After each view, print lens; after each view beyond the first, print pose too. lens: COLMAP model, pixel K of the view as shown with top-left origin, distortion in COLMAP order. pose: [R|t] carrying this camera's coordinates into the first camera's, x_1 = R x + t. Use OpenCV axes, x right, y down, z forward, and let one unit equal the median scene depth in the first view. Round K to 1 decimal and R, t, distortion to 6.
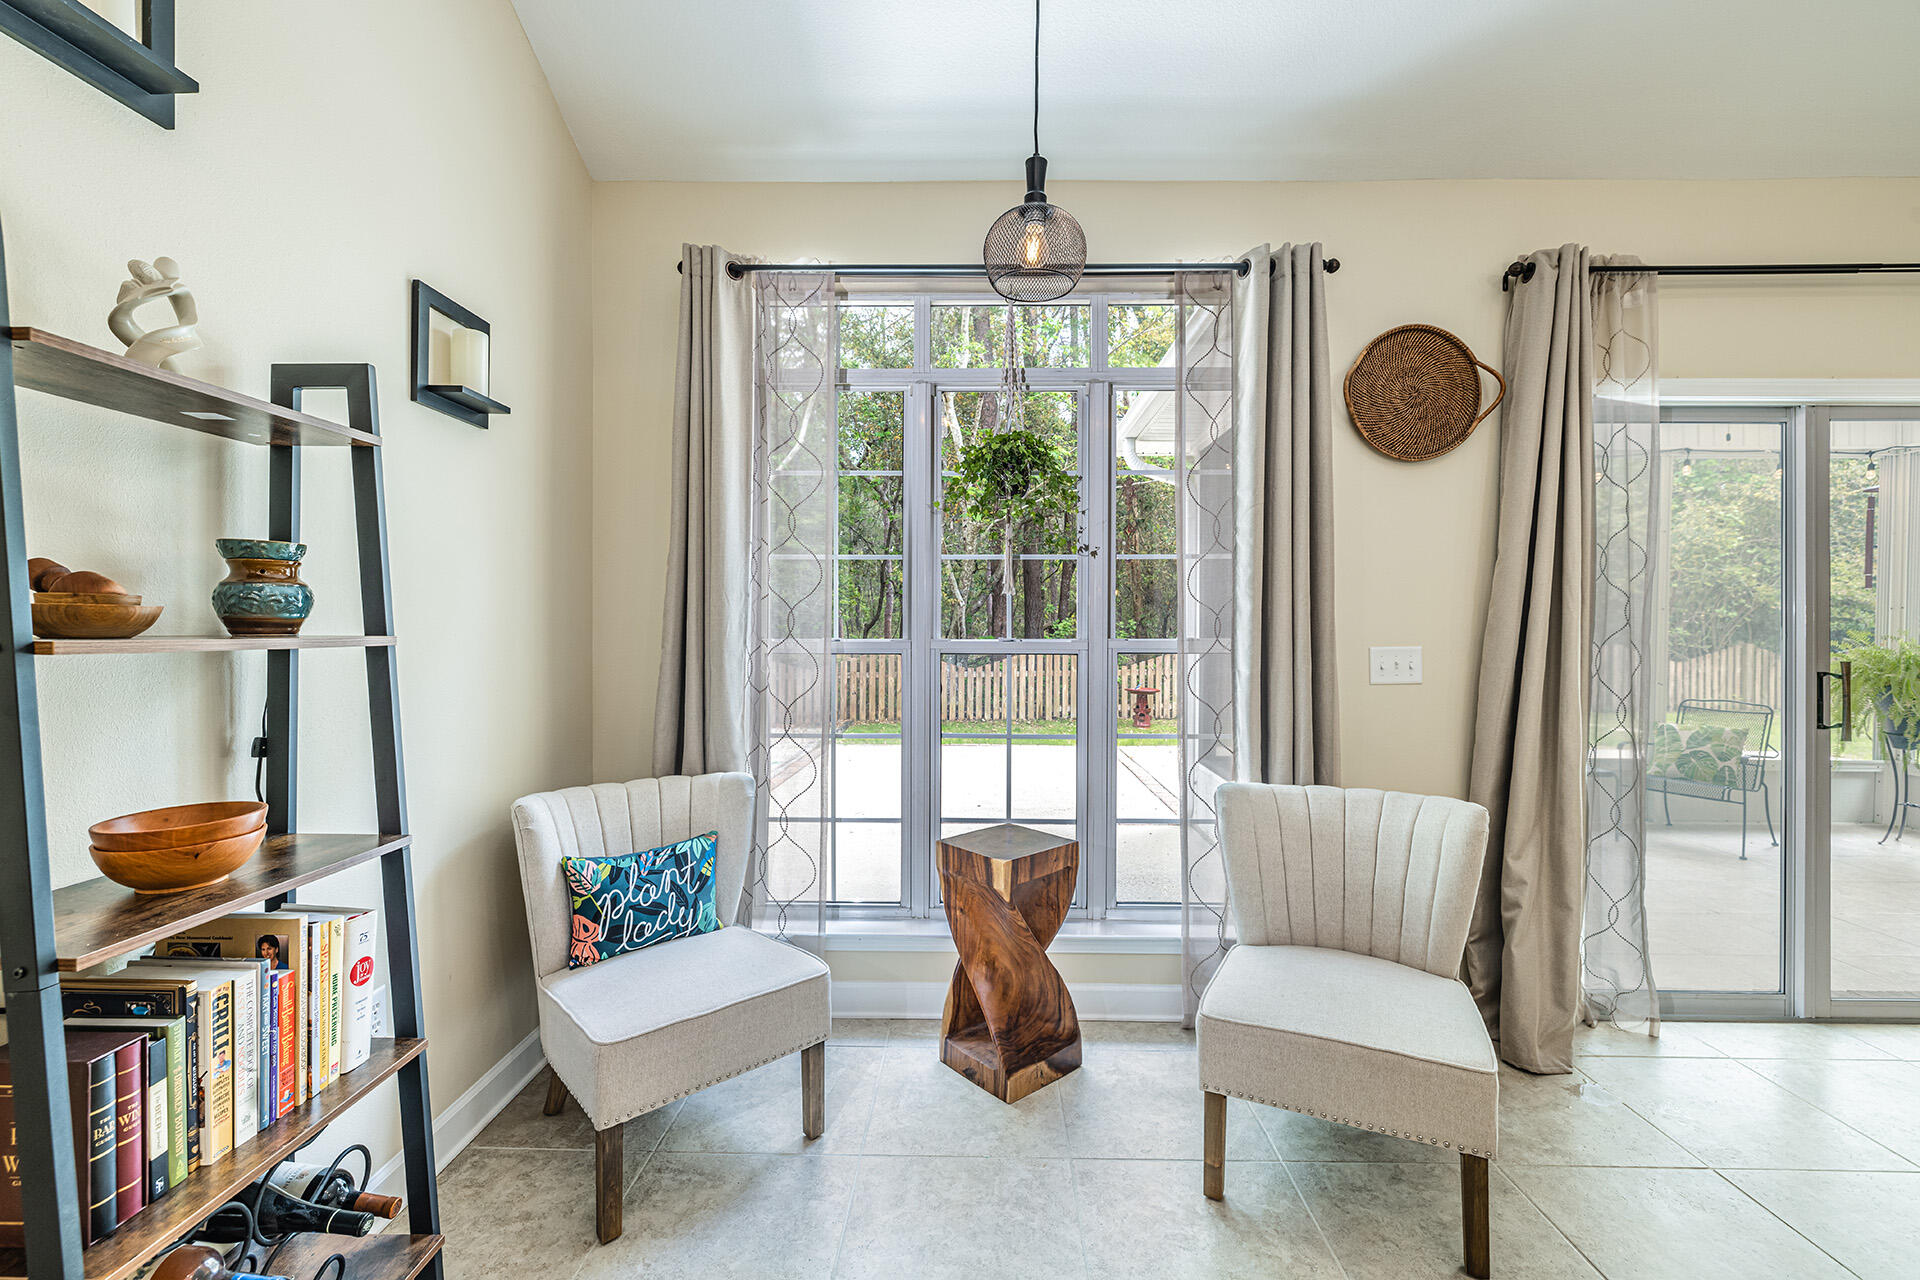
lens RADIAL K [[834.5, 0, 964.3], [0, 834.5, 630.3], [0, 0, 1]] dist [0.000040, -0.001113]
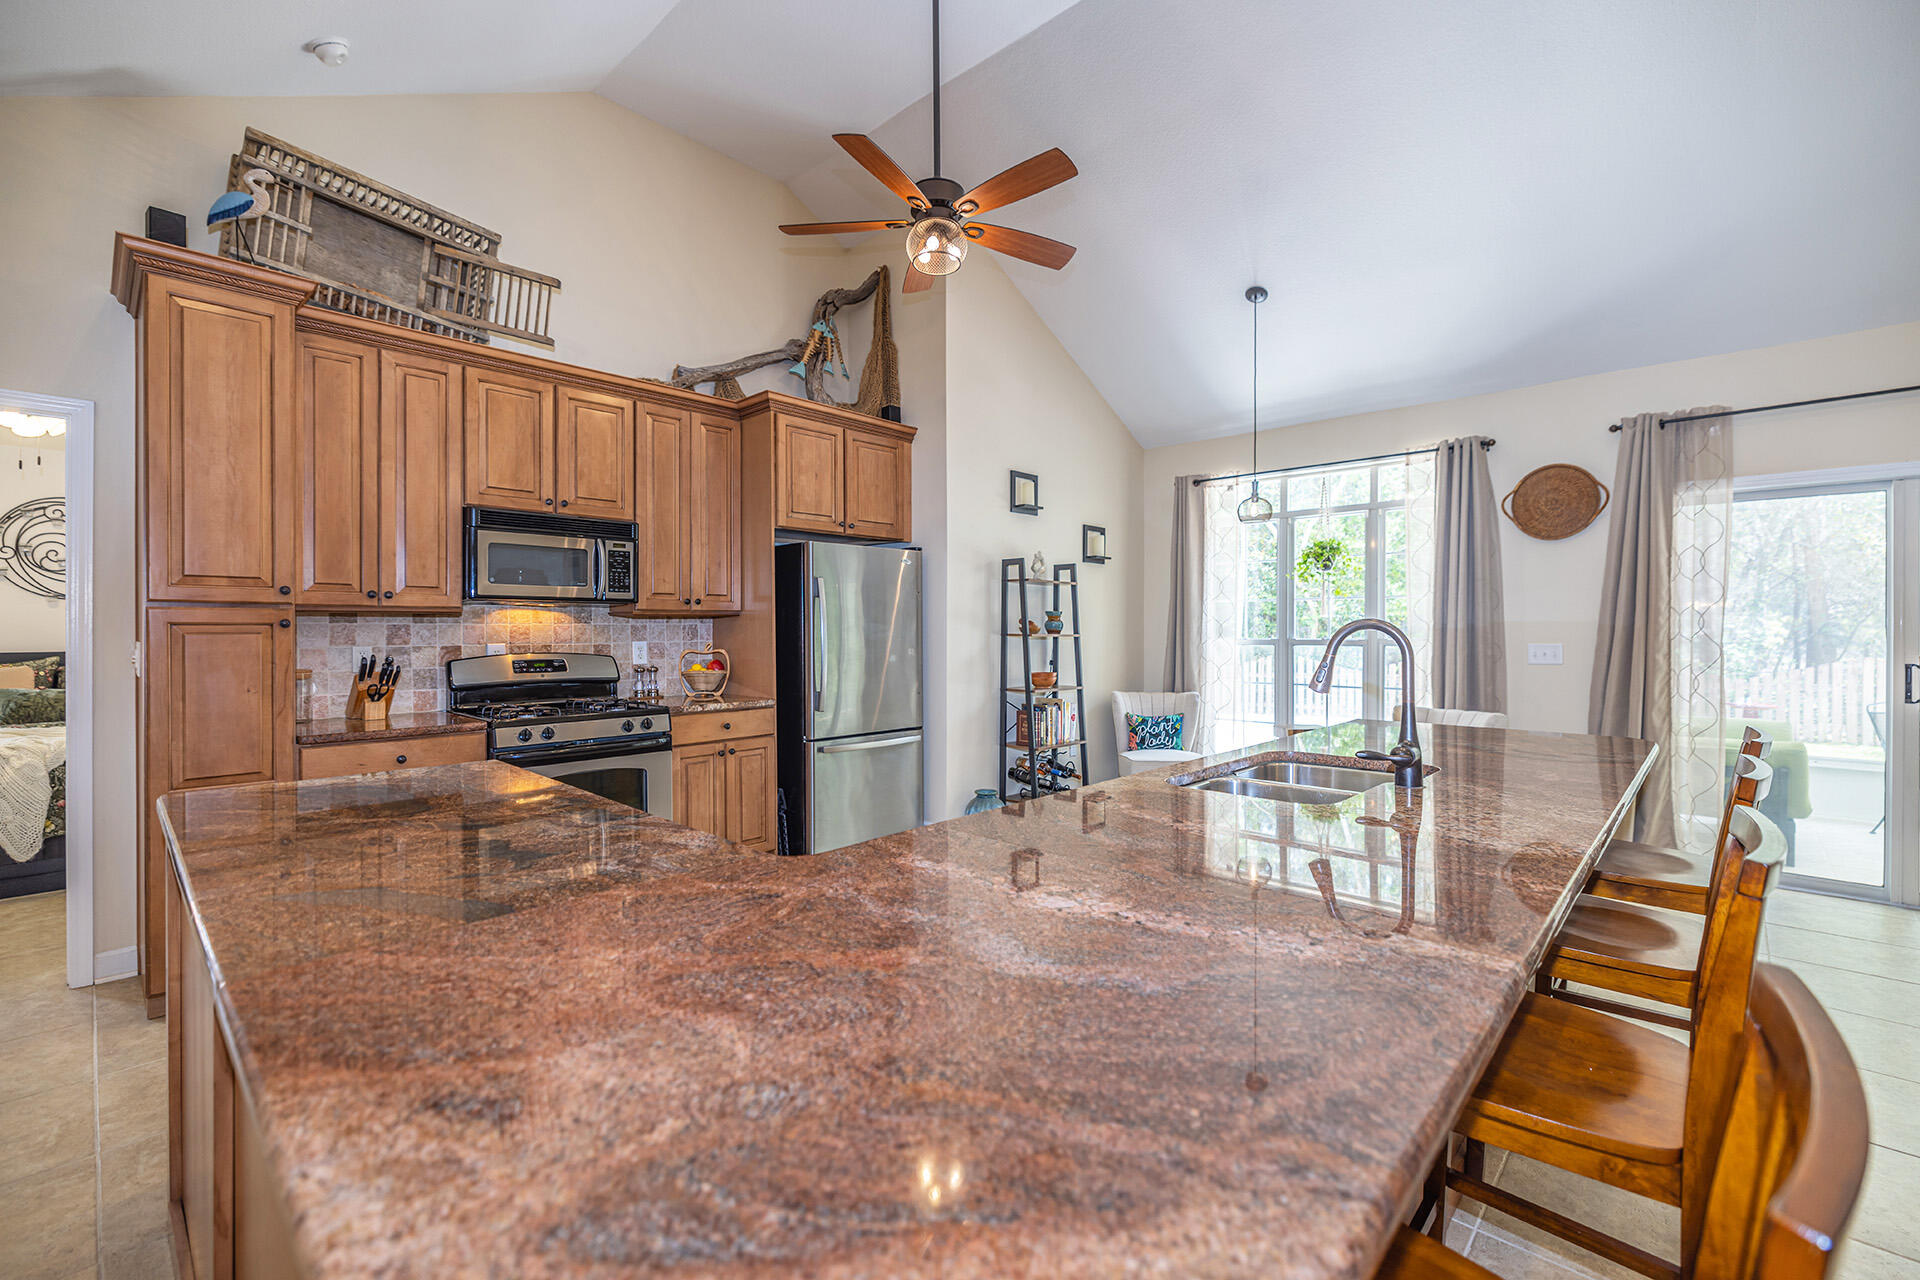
lens RADIAL K [[821.6, 0, 952.4], [0, 821.6, 633.1], [0, 0, 1]] dist [-0.002900, 0.000694]
pose [[0.743249, 0.000085, -0.669015, 0.800041], [-0.005078, 0.999972, -0.005514, 0.013935], [0.668995, 0.007496, 0.743229, -1.249380]]
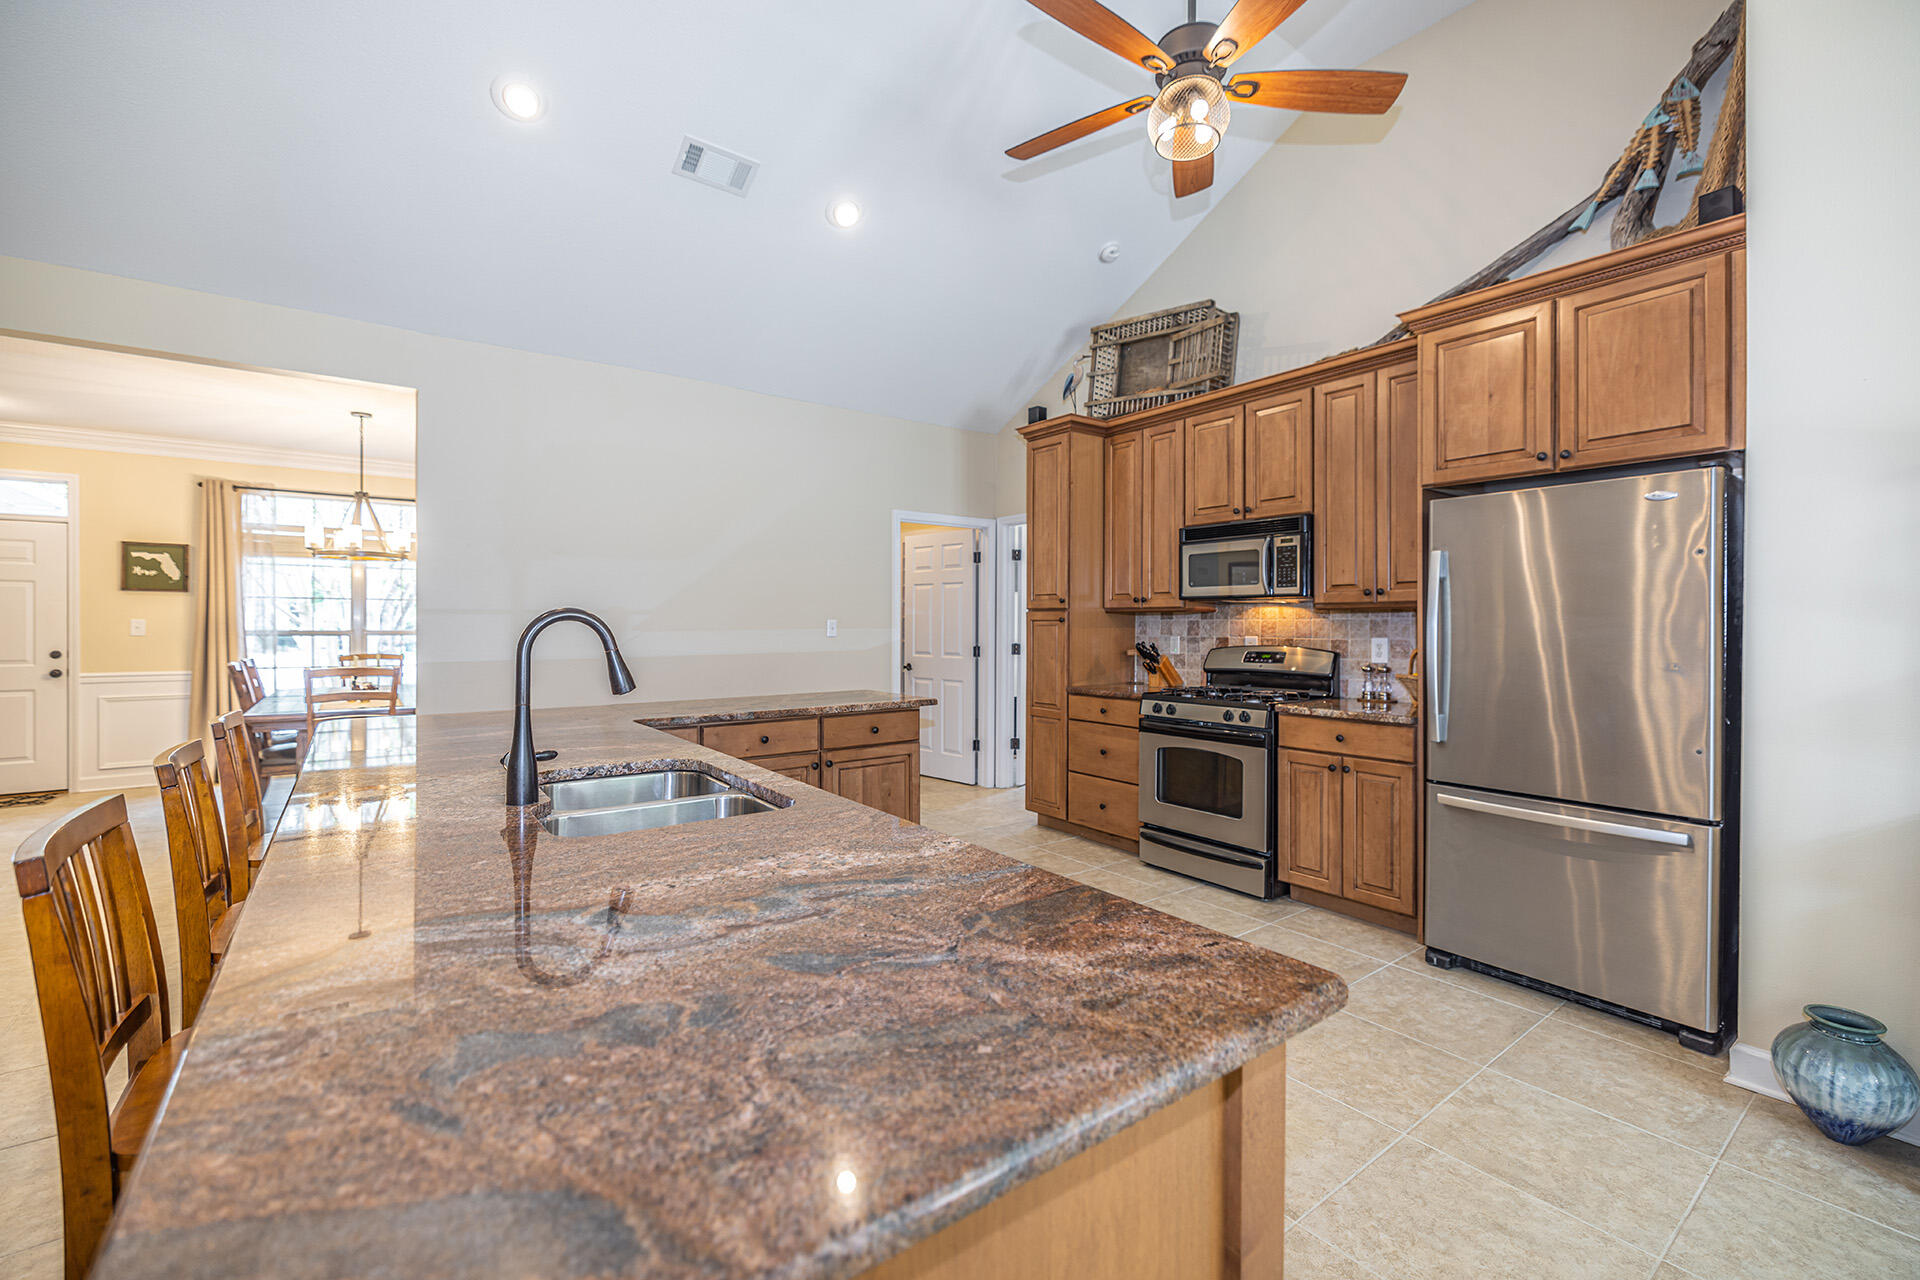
lens RADIAL K [[834.5, 0, 963.8], [0, 834.5, 640.8], [0, 0, 1]] dist [0.000040, -0.001113]
pose [[-0.801986, 0.009050, -0.597274, 0.730857], [-0.010204, 0.999532, 0.028846, -0.007030], [0.597256, 0.029228, -0.801518, 0.420968]]
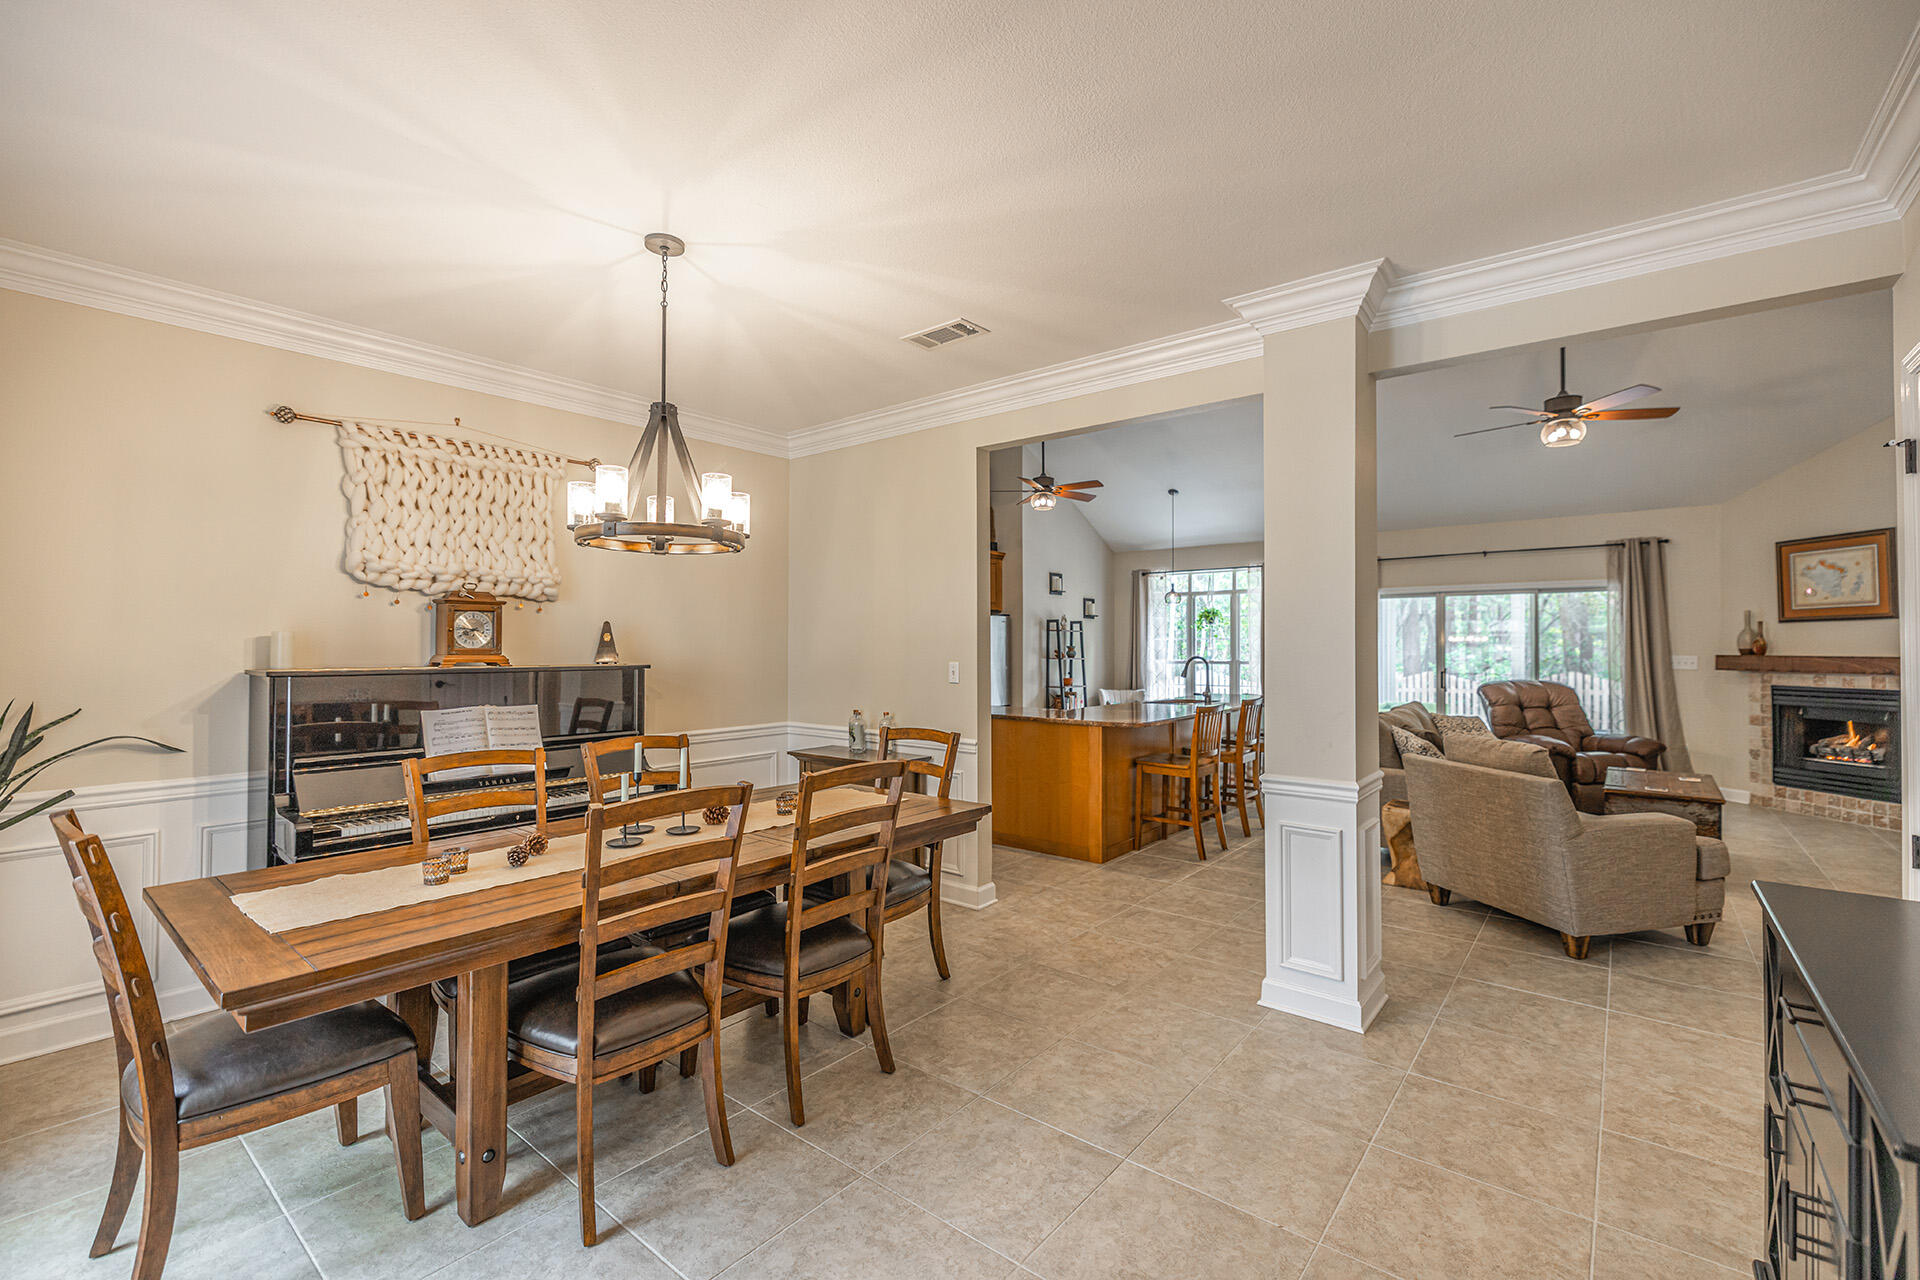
lens RADIAL K [[834.5, 0, 960.7], [0, 834.5, 637.1], [0, 0, 1]] dist [0.000040, -0.001113]
pose [[0.793515, -0.010643, -0.608458, 1.644993], [-0.006950, 0.999623, -0.026549, 0.014941], [0.608511, 0.025296, 0.793142, -3.091583]]
